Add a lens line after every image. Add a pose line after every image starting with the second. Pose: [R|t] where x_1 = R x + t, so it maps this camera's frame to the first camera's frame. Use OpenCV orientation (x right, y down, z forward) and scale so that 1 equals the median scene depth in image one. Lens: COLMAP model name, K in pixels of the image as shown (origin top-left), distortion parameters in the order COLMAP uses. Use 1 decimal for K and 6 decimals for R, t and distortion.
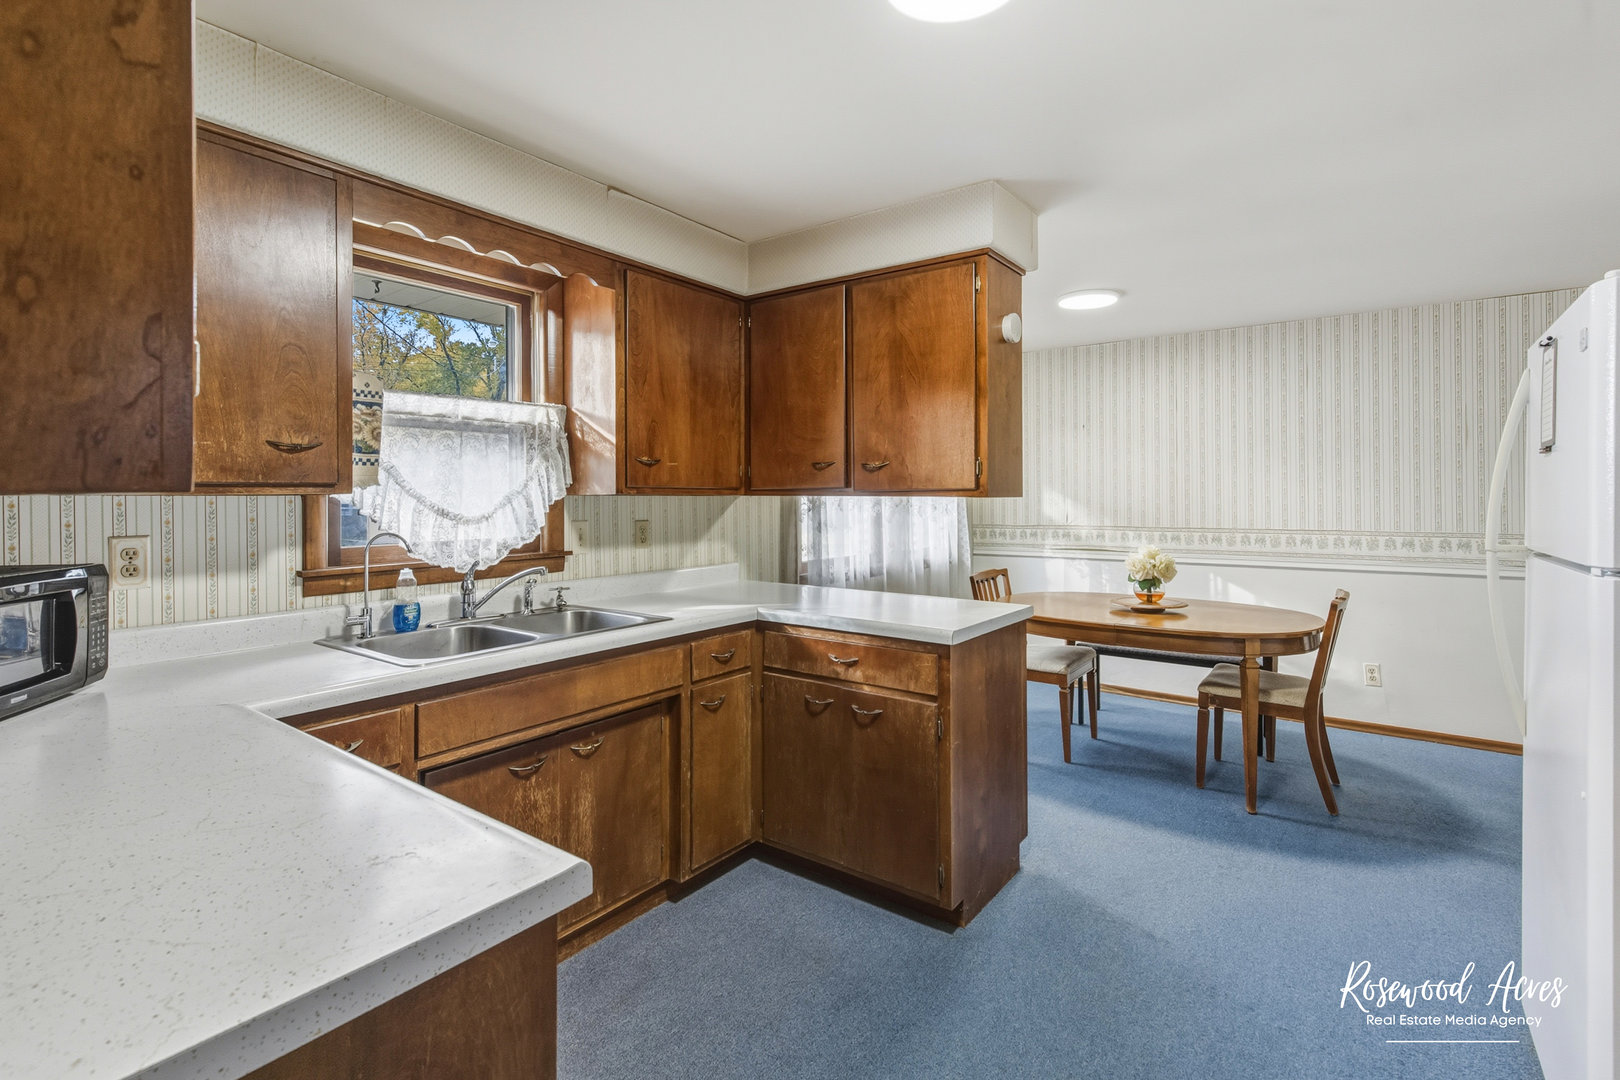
lens RADIAL K [[741.0, 0, 814.1], [0, 741.0, 499.3], [0, 0, 1]] dist [-0.000091, -0.000760]
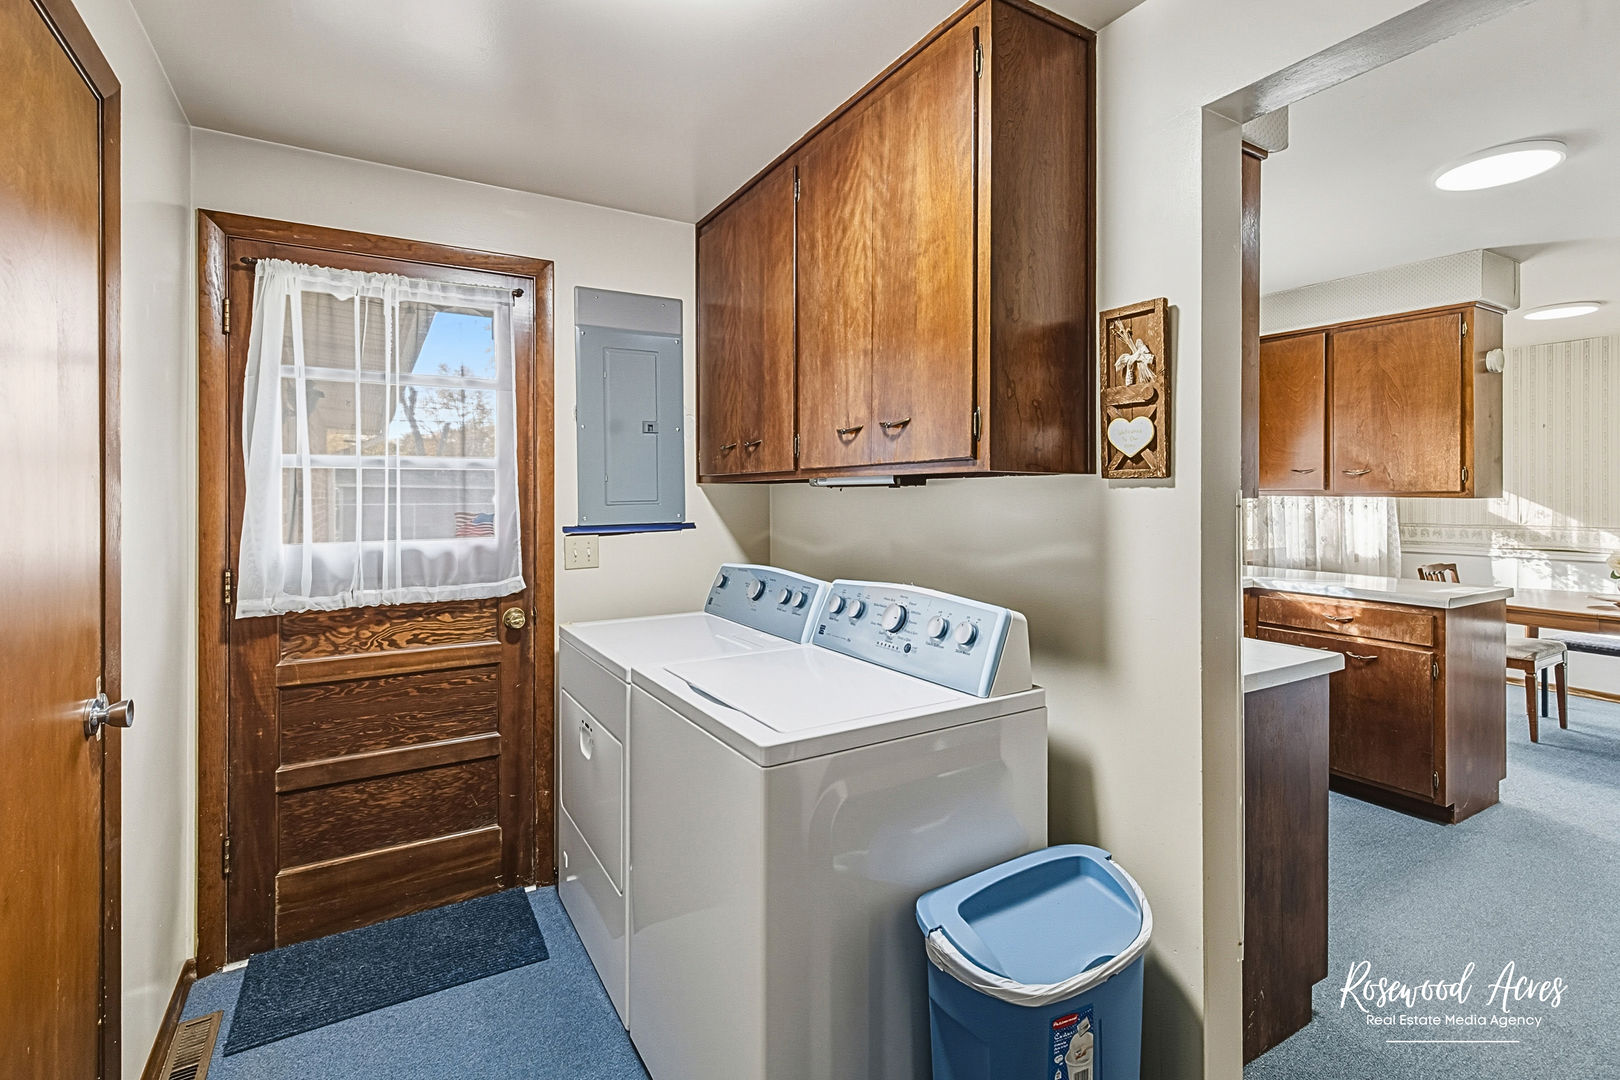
lens RADIAL K [[741.0, 0, 809.2], [0, 741.0, 498.0], [0, 0, 1]] dist [-0.000091, -0.000760]
pose [[0.920376, 0.003898, -0.391015, -0.251622], [-0.002743, 0.999990, 0.003512, -0.003219], [0.391024, -0.002159, 0.920378, -0.485027]]
